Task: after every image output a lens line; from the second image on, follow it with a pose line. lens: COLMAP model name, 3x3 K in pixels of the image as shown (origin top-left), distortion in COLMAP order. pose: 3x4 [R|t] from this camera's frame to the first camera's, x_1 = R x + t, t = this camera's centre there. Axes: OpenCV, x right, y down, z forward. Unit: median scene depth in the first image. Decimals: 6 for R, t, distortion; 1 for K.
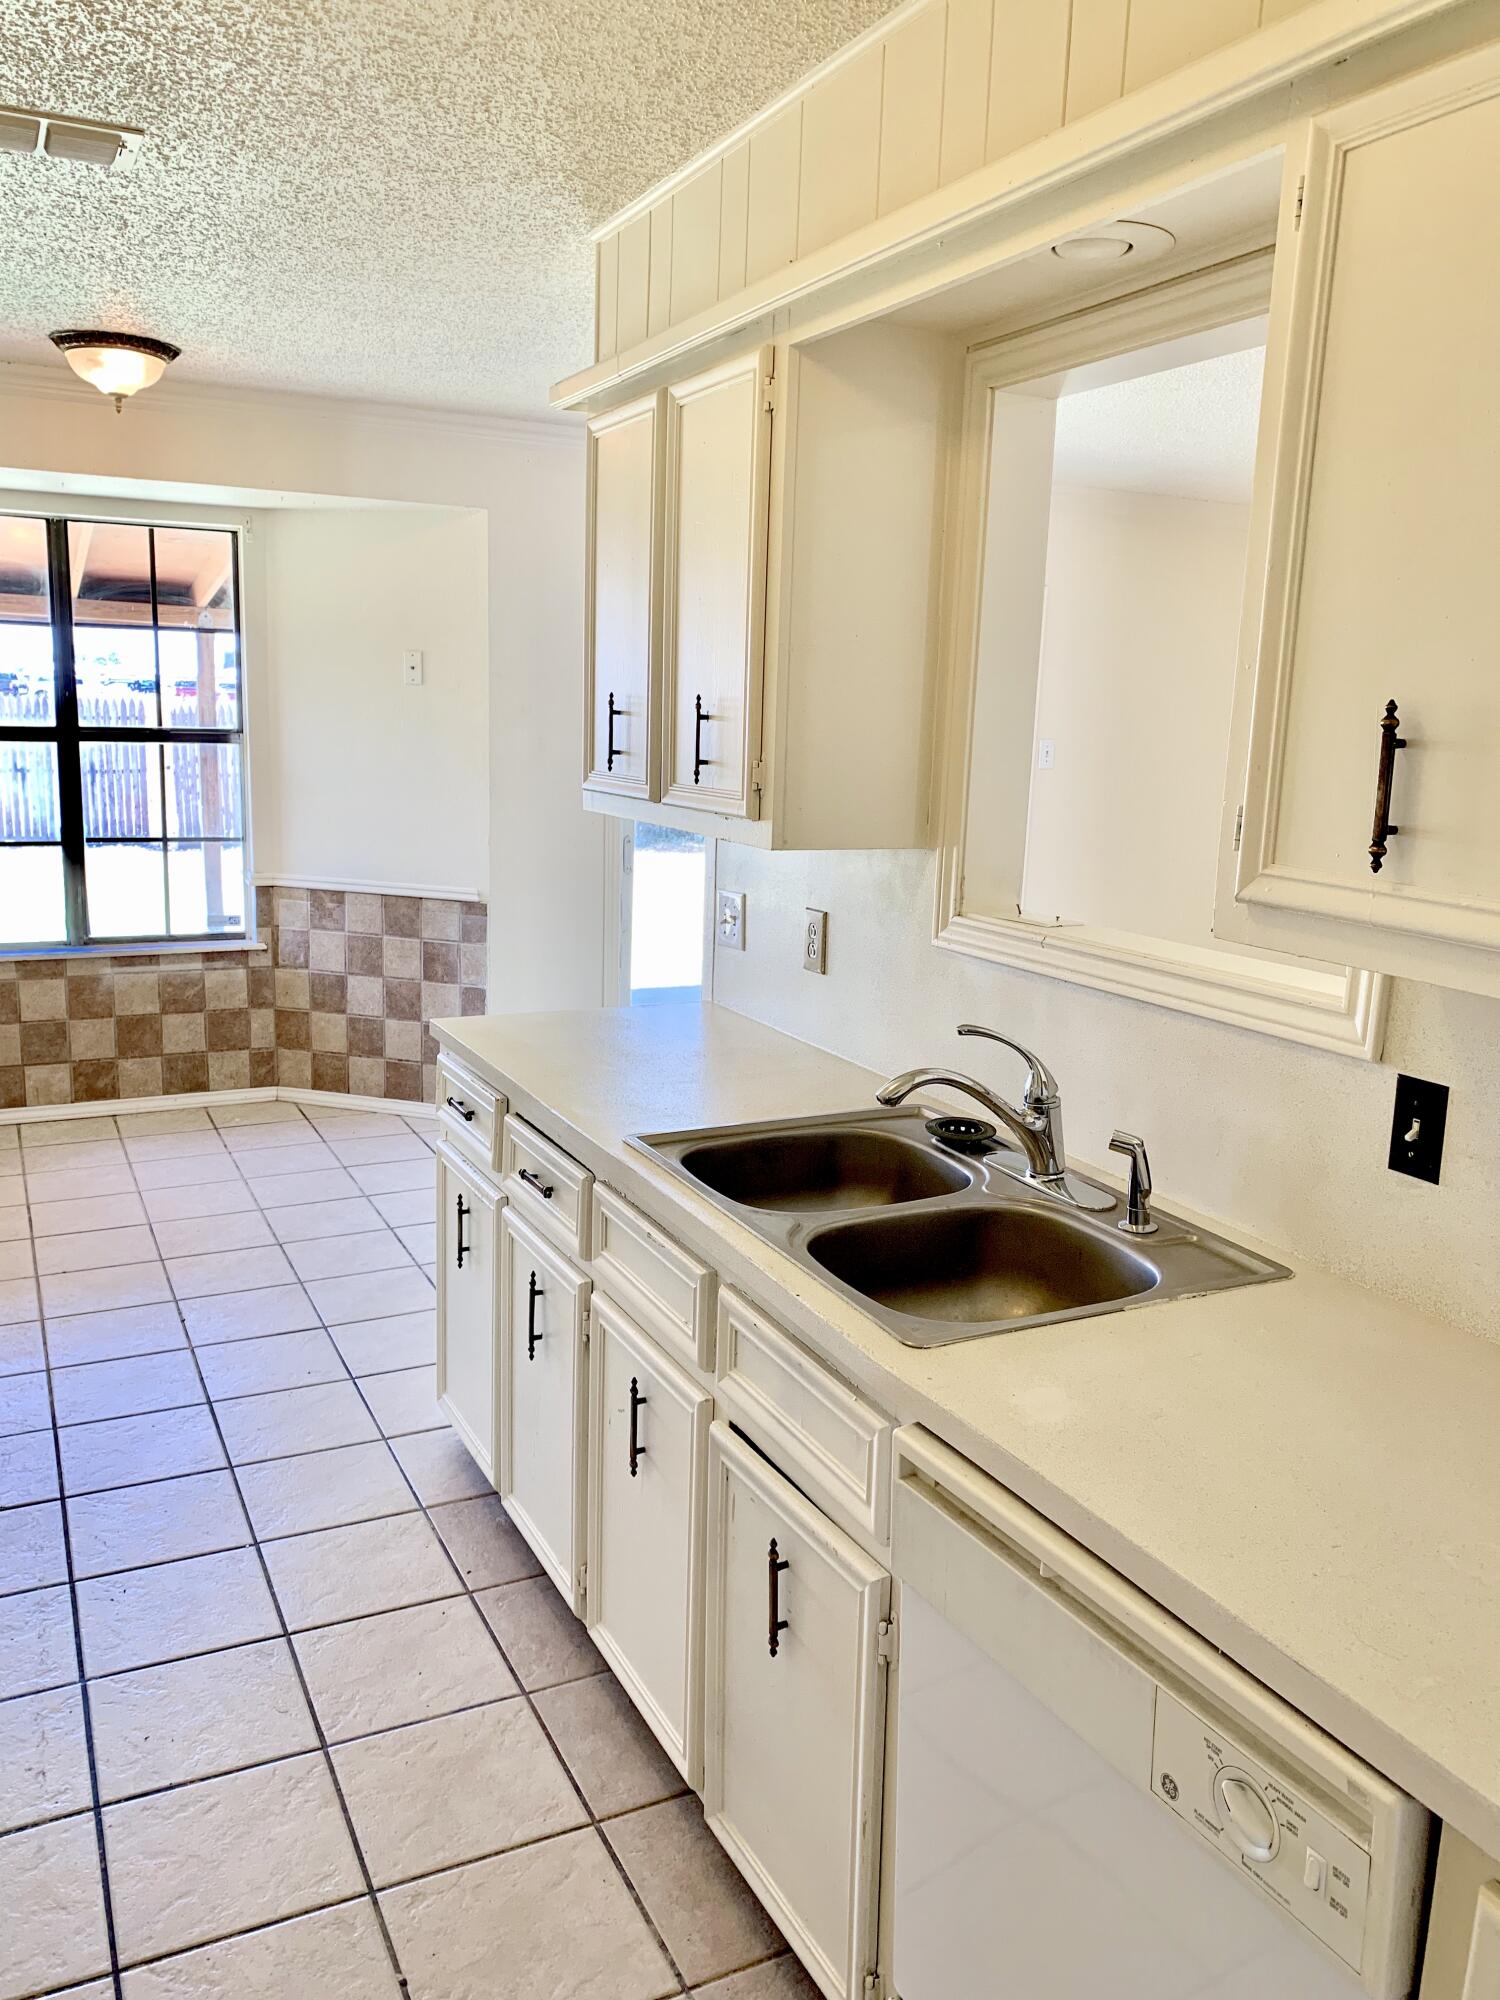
lens RADIAL K [[1543.3, 0, 761.1], [0, 1543.3, 992.4], [0, 0, 1]] dist [0.019532, -0.016092]
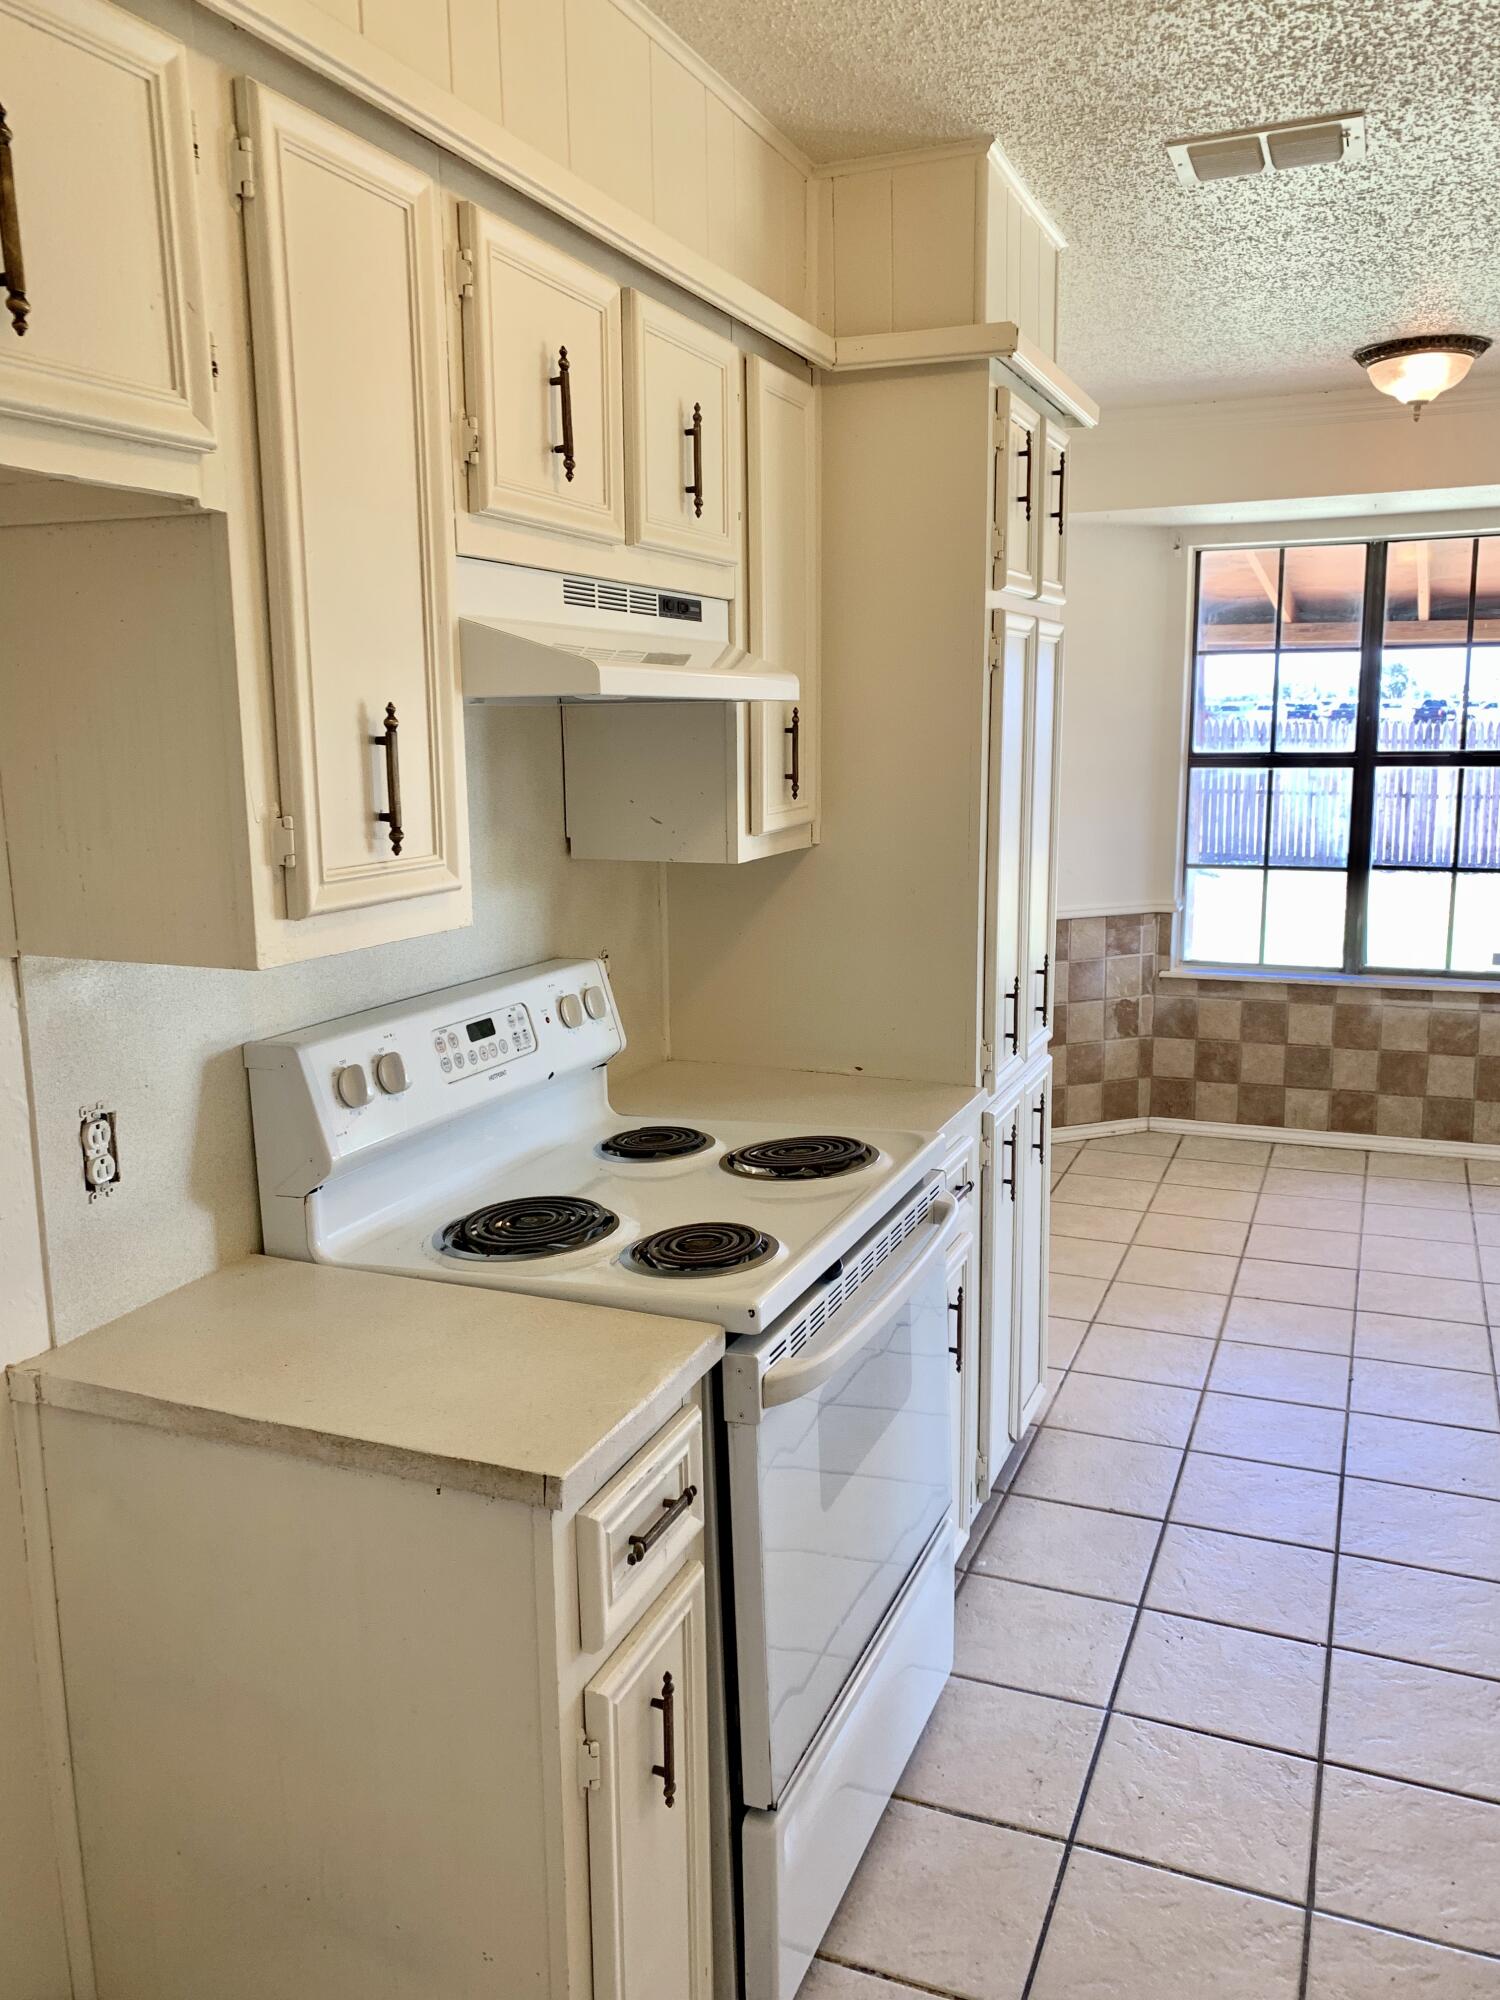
lens RADIAL K [[1543.3, 0, 749.9], [0, 1543.3, 997.5], [0, 0, 1]] dist [0.019532, -0.016092]
pose [[0.650294, 0.096875, -0.753481, 0.056662], [-0.106308, 0.993681, 0.036007, -0.010619], [0.752208, 0.056686, 0.656483, 0.070218]]
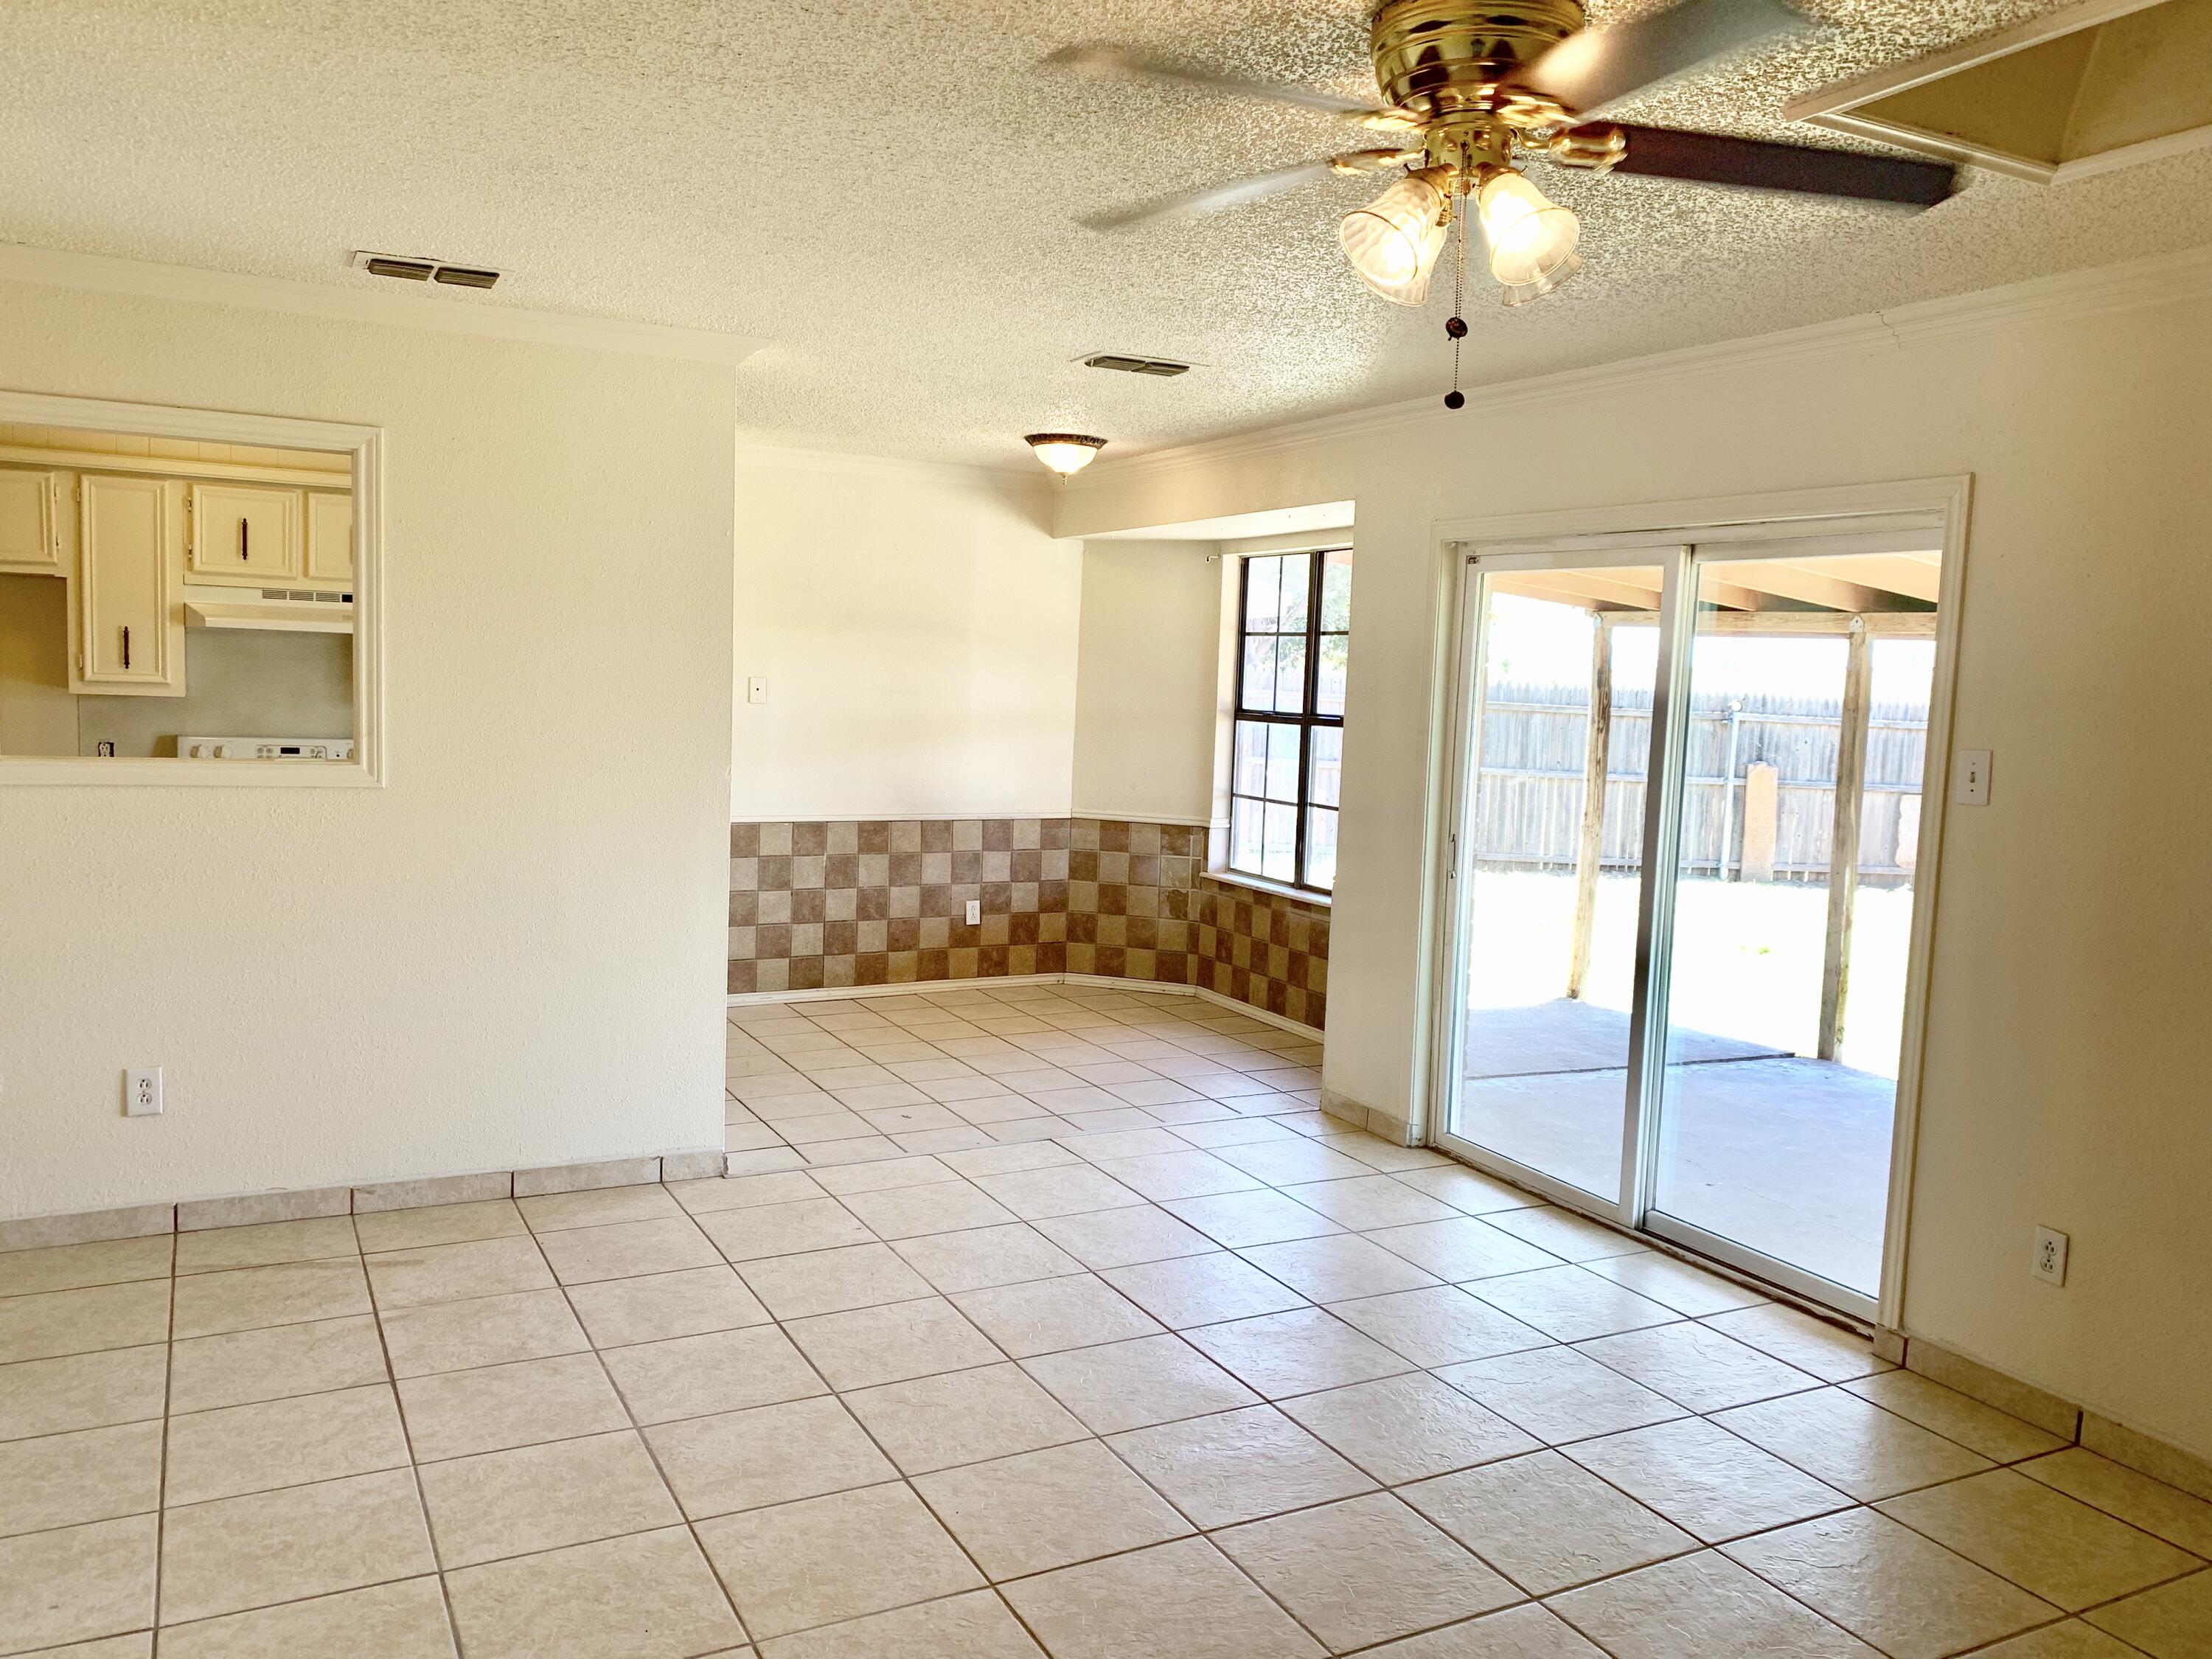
lens RADIAL K [[1706.8, 0, 1121.9], [0, 1706.8, 827.2], [0, 0, 1]] dist [0.019532, -0.016092]
pose [[0.021013, 0.063430, -0.997765, 0.974348], [-0.221955, 0.973377, 0.057205, -0.132962], [0.974830, 0.220257, 0.034532, 0.861251]]
